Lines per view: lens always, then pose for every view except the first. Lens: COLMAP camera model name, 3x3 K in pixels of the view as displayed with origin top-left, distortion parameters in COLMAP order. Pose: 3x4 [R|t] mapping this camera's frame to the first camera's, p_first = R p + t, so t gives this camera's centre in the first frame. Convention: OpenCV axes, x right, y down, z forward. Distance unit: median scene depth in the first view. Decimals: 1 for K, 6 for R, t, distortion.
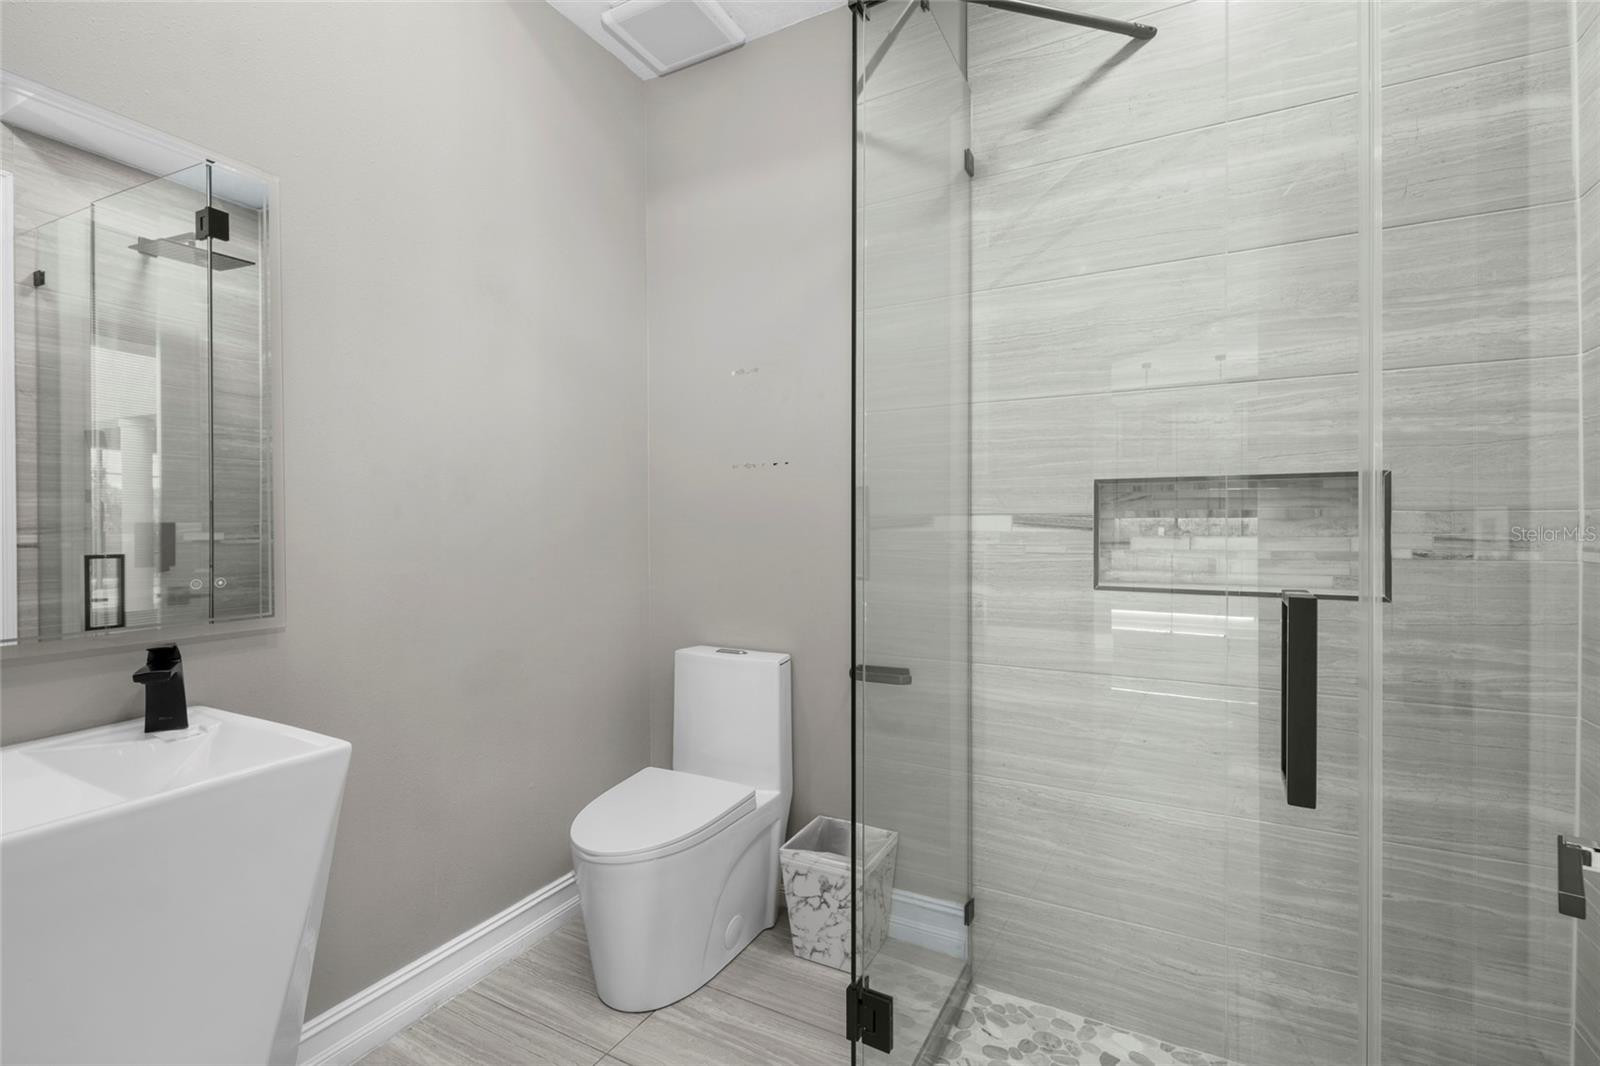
lens RADIAL K [[718.8, 0, 789.0], [0, 718.8, 534.2], [0, 0, 1]] dist [0.006794, -0.004540]
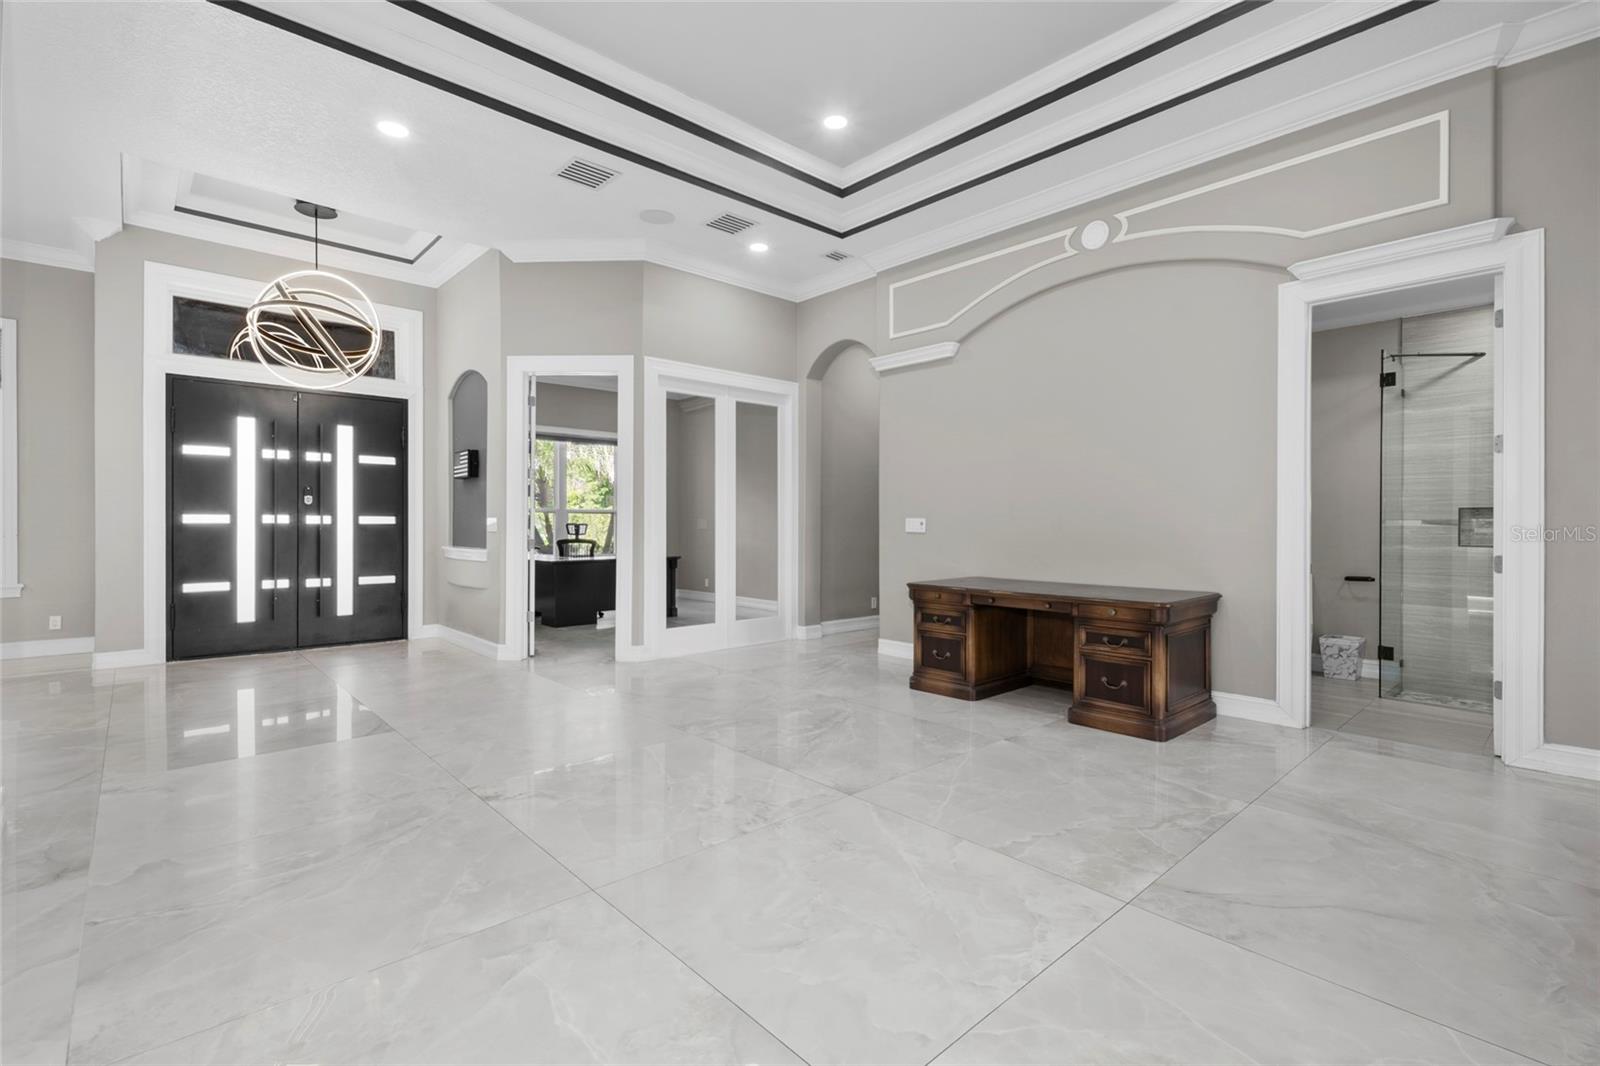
lens RADIAL K [[718.8, 0, 800.1], [0, 718.8, 525.0], [0, 0, 1]] dist [0.006794, -0.004540]
pose [[0.945178, 0.003366, -0.326539, -1.037780], [-0.004113, 0.999990, -0.001597, 0.006849], [0.326531, 0.002853, 0.945182, -2.385407]]
